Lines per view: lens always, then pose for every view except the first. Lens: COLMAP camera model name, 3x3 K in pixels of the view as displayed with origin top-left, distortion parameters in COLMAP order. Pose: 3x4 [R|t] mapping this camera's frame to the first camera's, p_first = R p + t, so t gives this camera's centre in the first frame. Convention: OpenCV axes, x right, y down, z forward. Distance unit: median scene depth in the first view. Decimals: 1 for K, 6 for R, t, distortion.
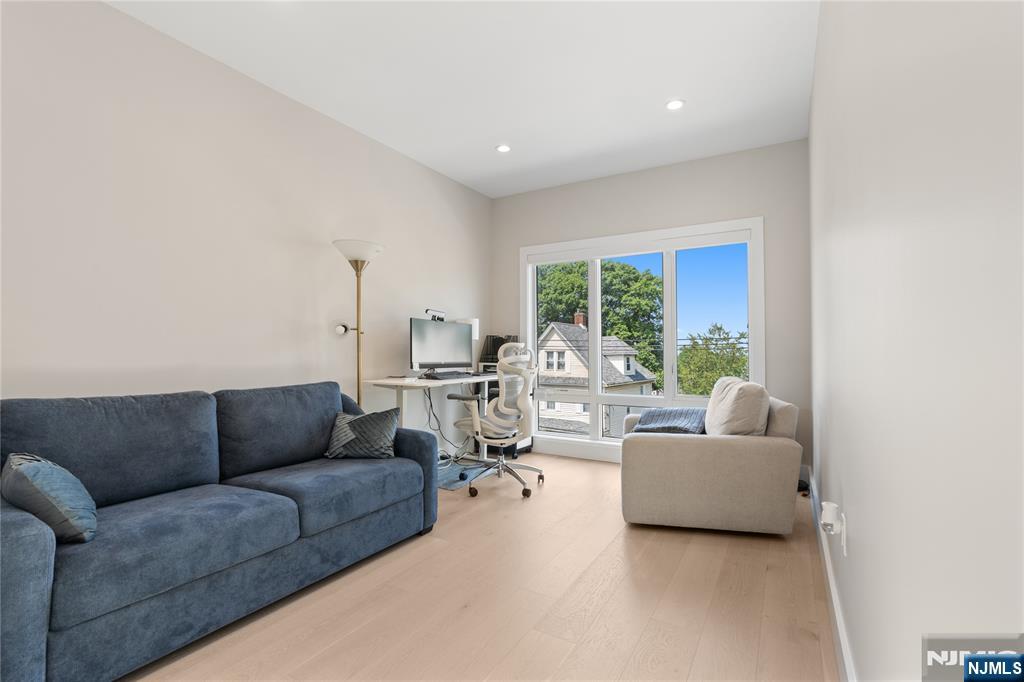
lens RADIAL K [[465.4, 0, 512.0], [0, 465.4, 341.0], [0, 0, 1]] dist [-0.008917, 0.001203]
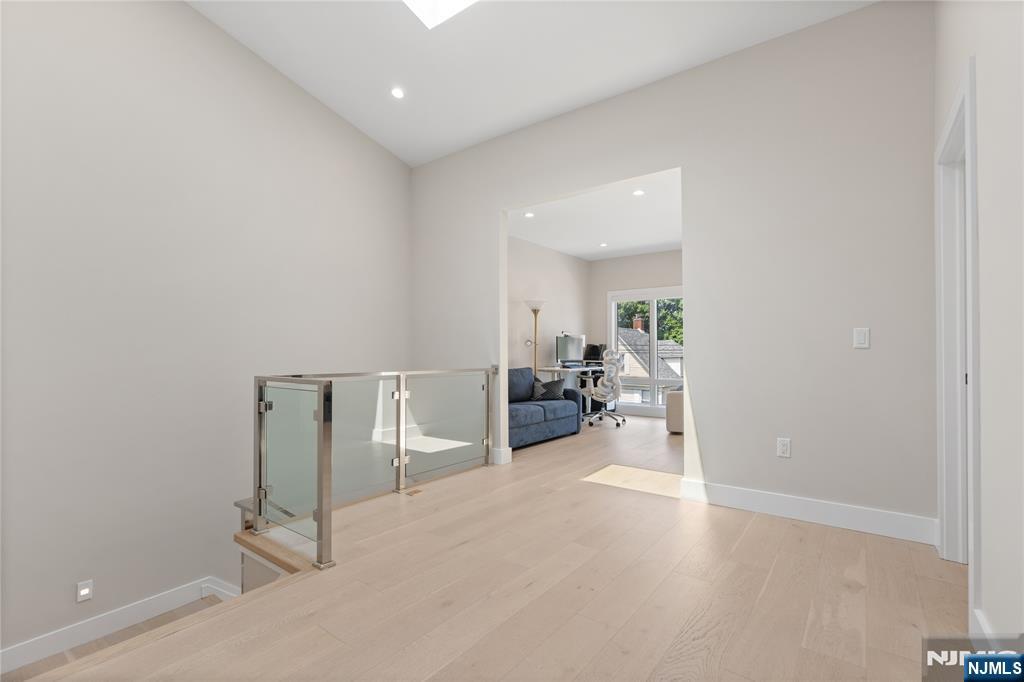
lens RADIAL K [[465.4, 0, 512.0], [0, 465.4, 341.0], [0, 0, 1]] dist [-0.008917, 0.001203]
pose [[0.993152, 0.000611, -0.116829, -0.178415], [-0.001215, 0.999986, -0.005095, -0.020572], [0.116824, 0.005202, 0.993139, -0.980048]]
